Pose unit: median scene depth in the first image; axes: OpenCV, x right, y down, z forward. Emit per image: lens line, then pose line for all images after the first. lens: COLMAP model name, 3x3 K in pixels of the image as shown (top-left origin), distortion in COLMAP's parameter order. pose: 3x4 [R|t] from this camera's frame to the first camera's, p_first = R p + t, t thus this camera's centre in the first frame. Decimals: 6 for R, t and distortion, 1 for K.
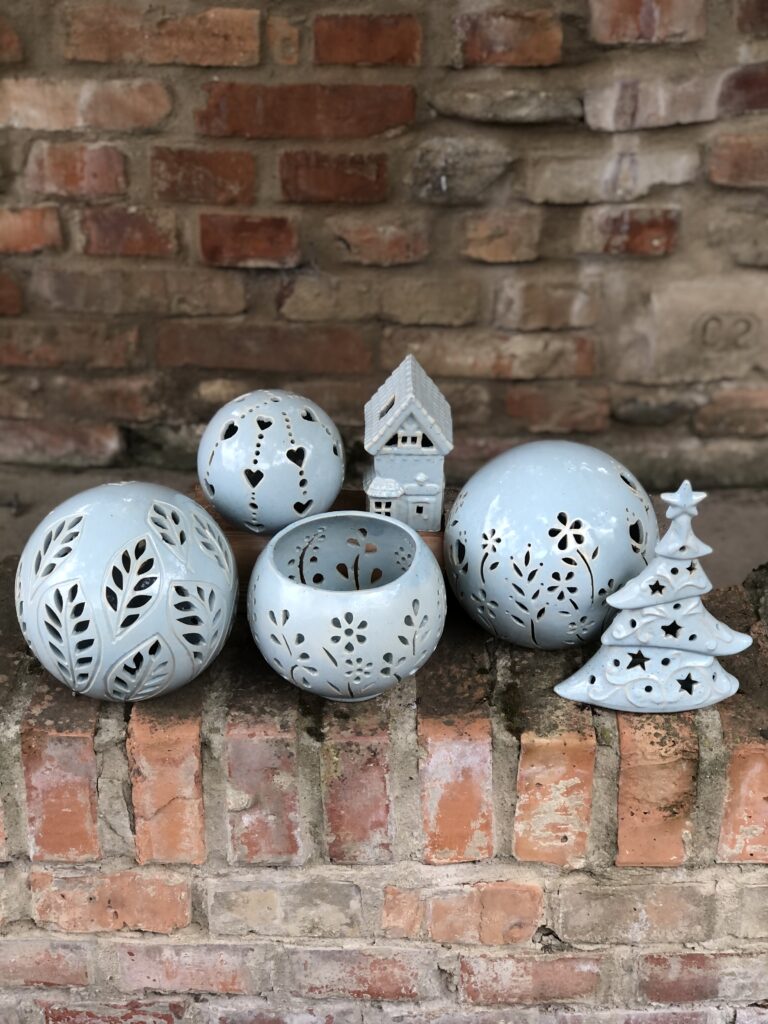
lens RADIAL K [[1669.3, 0, 399.3], [0, 1669.3, 506.8], [0, 0, 1]] dist [0.011595, 0.435584]
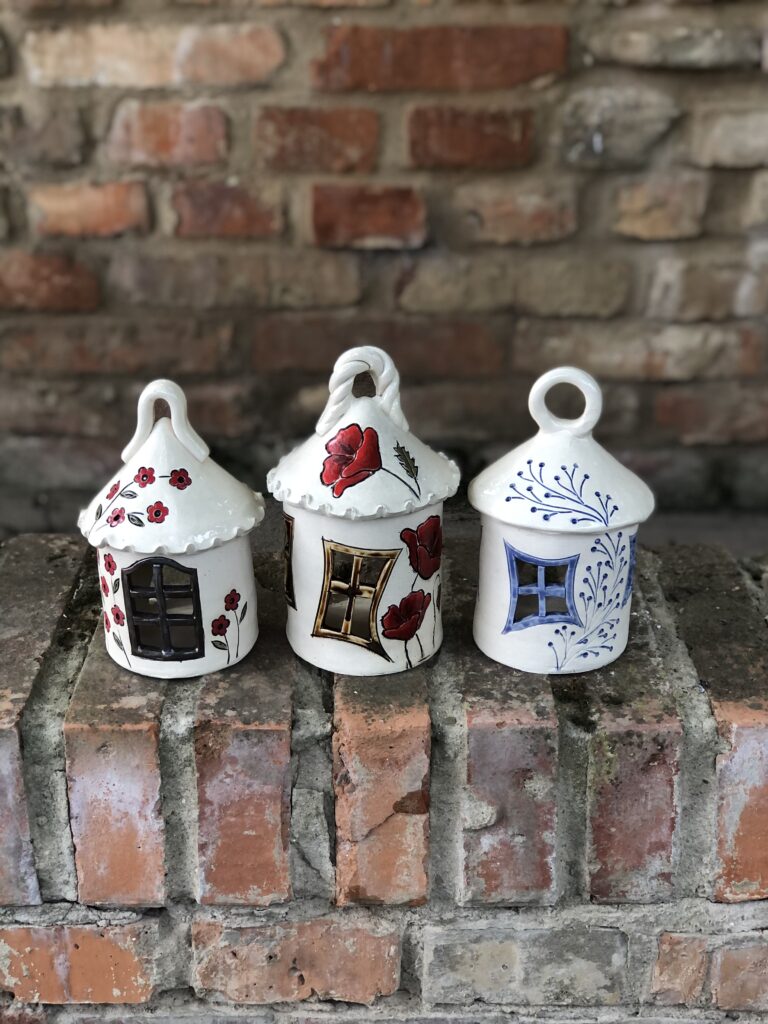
lens RADIAL K [[1672.7, 0, 398.6], [0, 1672.7, 505.1], [0, 0, 1]] dist [0.059600, 0.050912]
pose [[0.999558, -0.011197, 0.027550, -0.142476], [0.013646, 0.995812, -0.090396, 0.097419], [-0.026423, 0.090732, 0.995525, 0.215818]]
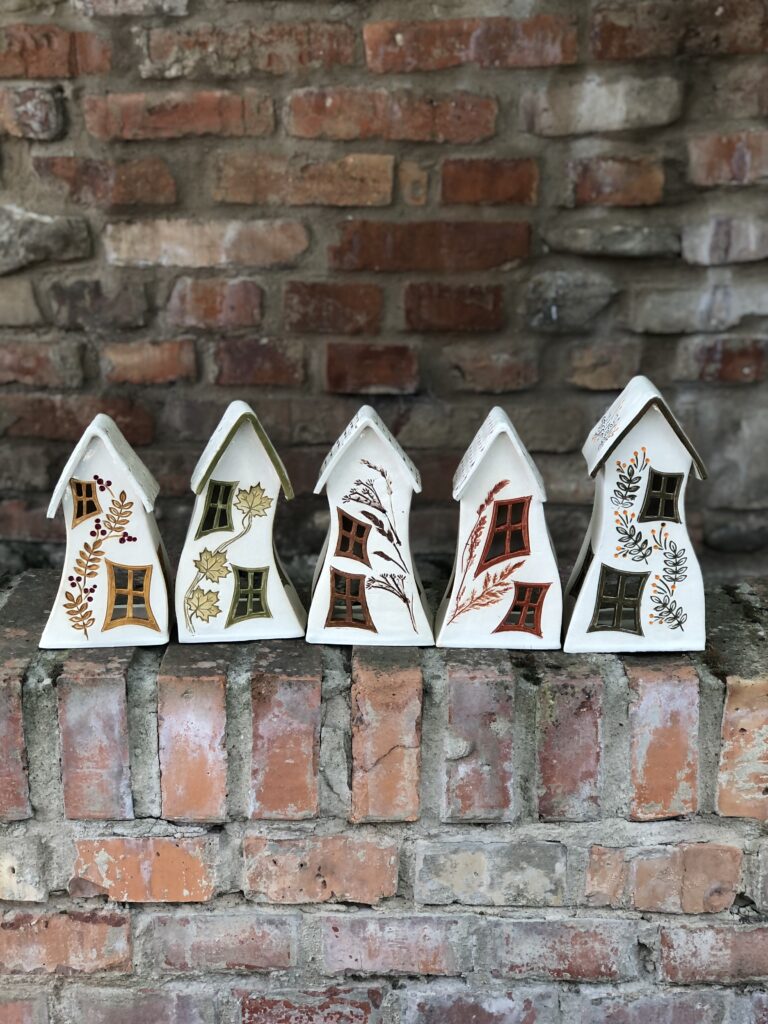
lens RADIAL K [[1669.3, 0, 399.3], [0, 1669.3, 506.8], [0, 0, 1]] dist [0.011595, 0.435584]
pose [[0.999295, 0.002063, 0.037489, -0.160803], [0.006625, 0.973135, -0.230142, 0.252458], [-0.036957, 0.230228, 0.972435, -0.044739]]
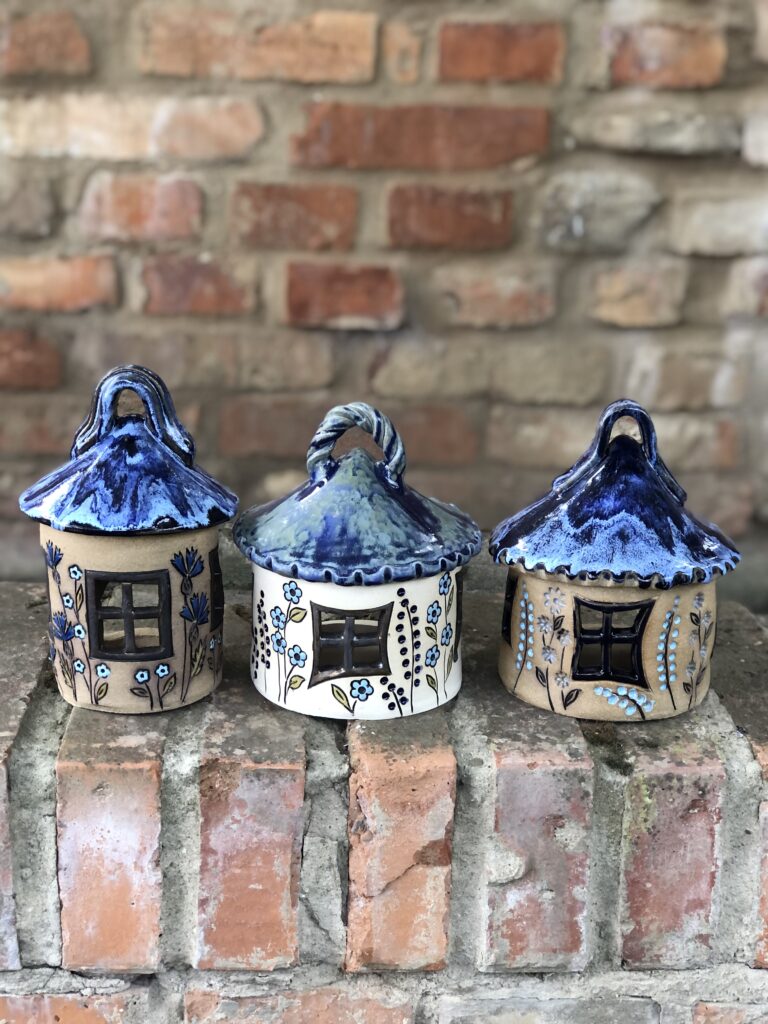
lens RADIAL K [[1672.7, 0, 398.6], [0, 1672.7, 505.1], [0, 0, 1]] dist [0.059600, 0.050912]
pose [[0.996529, 0.007689, 0.082888, -0.187993], [0.007928, 0.982432, -0.186450, 0.147731], [-0.082866, 0.186460, 0.978962, 0.268588]]
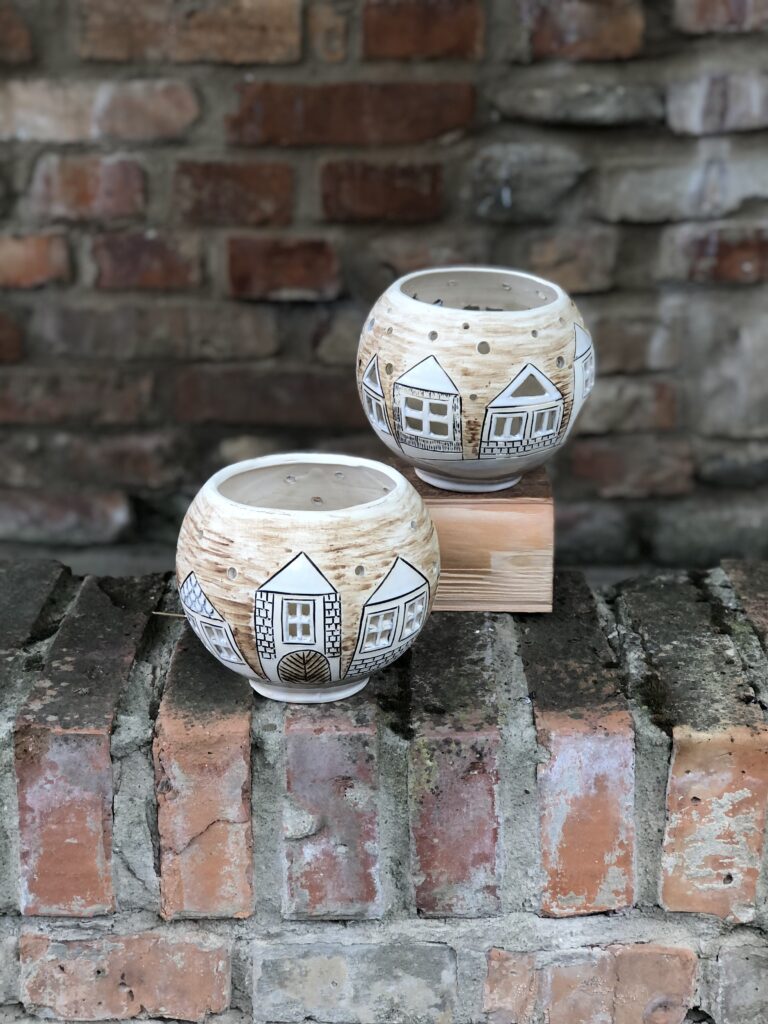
lens RADIAL K [[1669.3, 0, 399.3], [0, 1669.3, 506.8], [0, 0, 1]] dist [0.011595, 0.435584]
pose [[0.999946, -0.002957, 0.010003, -0.054436], [0.004426, 0.988663, -0.150089, 0.138497], [-0.009446, 0.150125, 0.988622, 0.214845]]
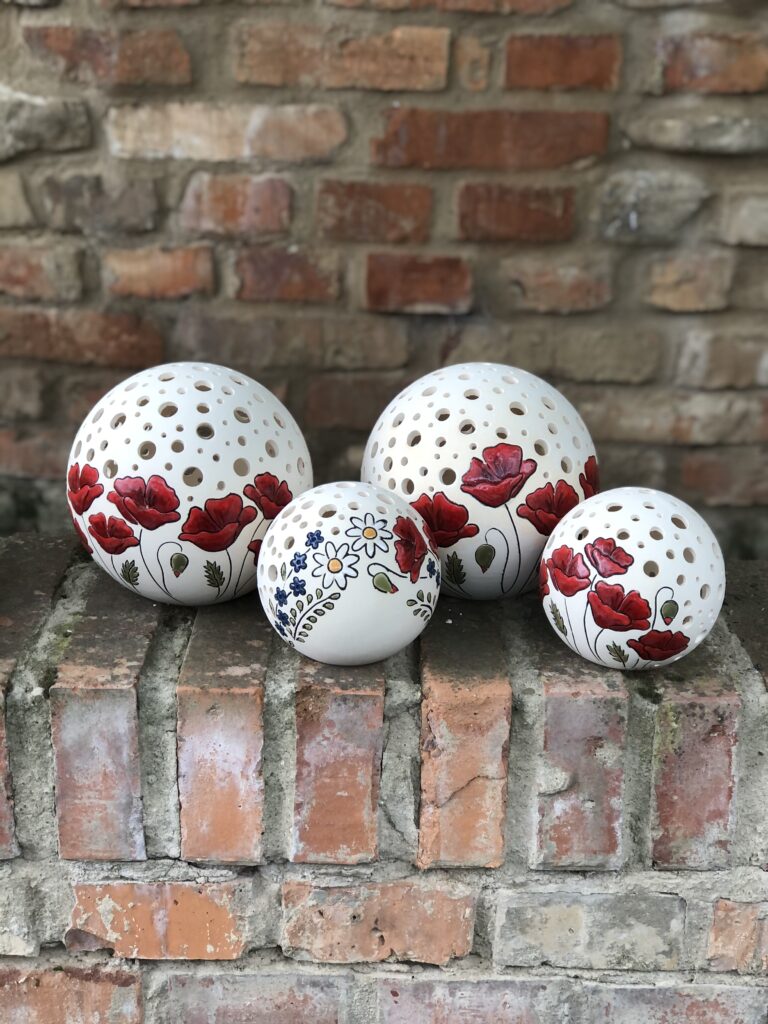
lens RADIAL K [[1669.3, 0, 399.3], [0, 1669.3, 506.8], [0, 0, 1]] dist [0.011595, 0.435584]
pose [[0.999164, 0.011572, 0.039212, -0.193689], [-0.004799, 0.985670, -0.168615, 0.170993], [-0.040602, 0.168285, 0.984902, 0.153726]]
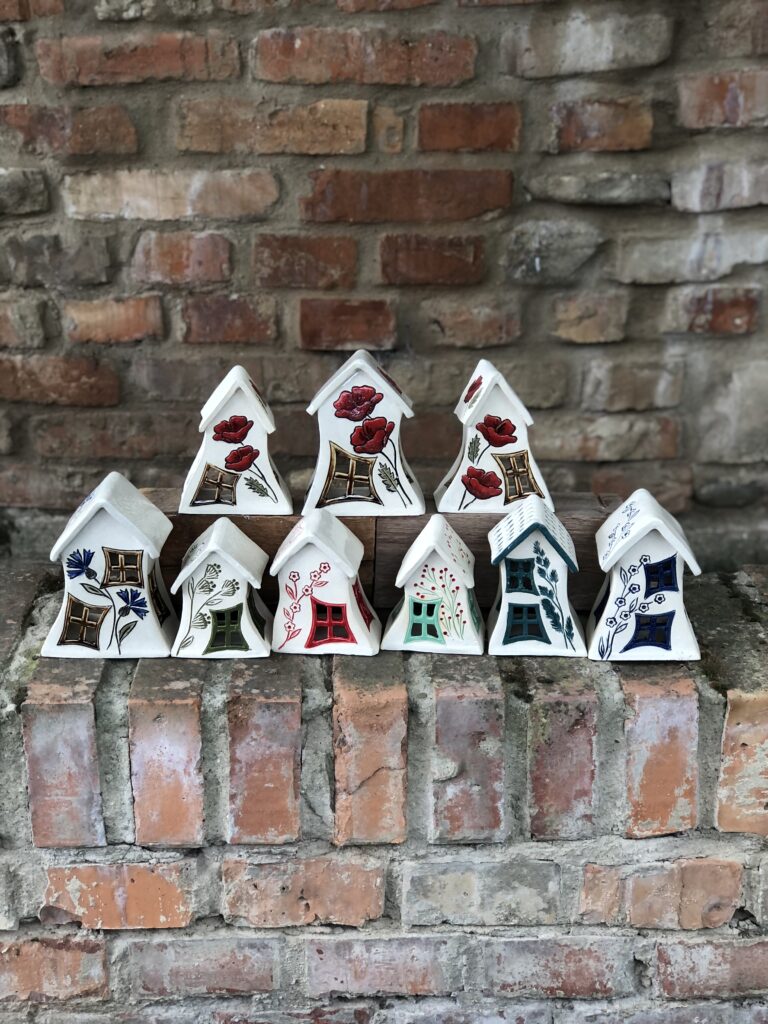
lens RADIAL K [[1669.3, 0, 399.3], [0, 1669.3, 506.8], [0, 0, 1]] dist [0.011595, 0.435584]
pose [[0.998555, -0.014543, 0.051742, -0.161484], [0.022694, 0.986754, -0.160631, 0.169730], [-0.048721, 0.161573, 0.985657, -0.002632]]
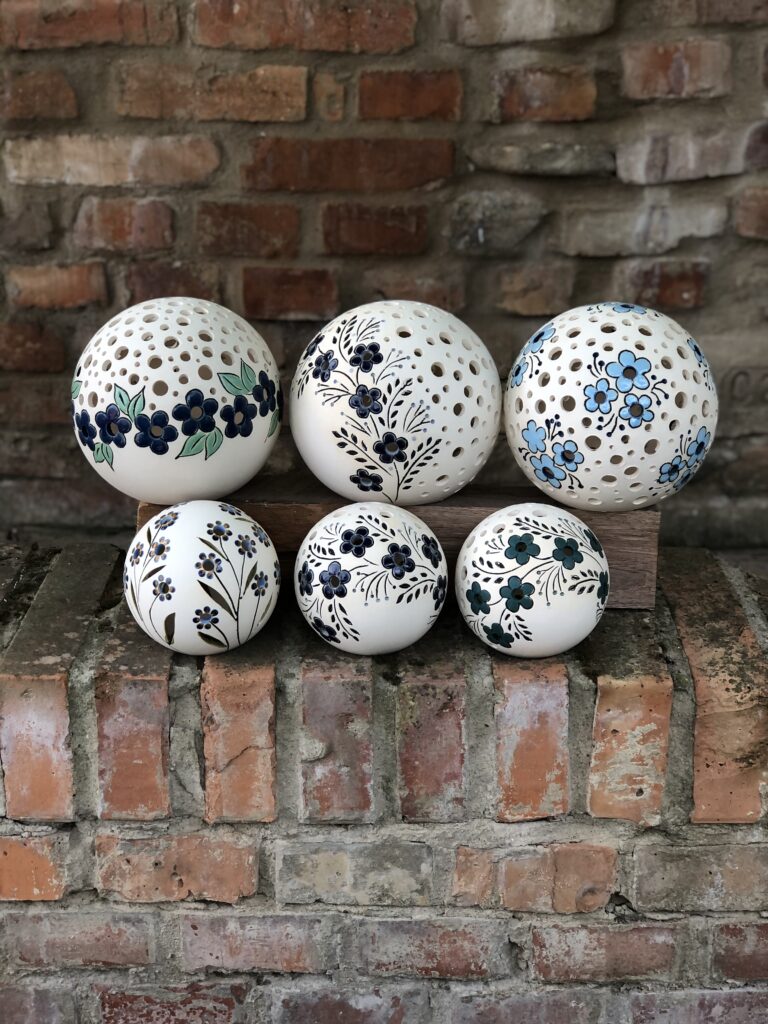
lens RADIAL K [[1669.3, 0, 399.3], [0, 1669.3, 506.8], [0, 0, 1]] dist [0.011595, 0.435584]
pose [[0.999844, 0.000861, 0.017617, -0.058405], [0.001543, 0.990711, -0.135976, 0.157675], [-0.017570, 0.135982, 0.990555, -0.001095]]
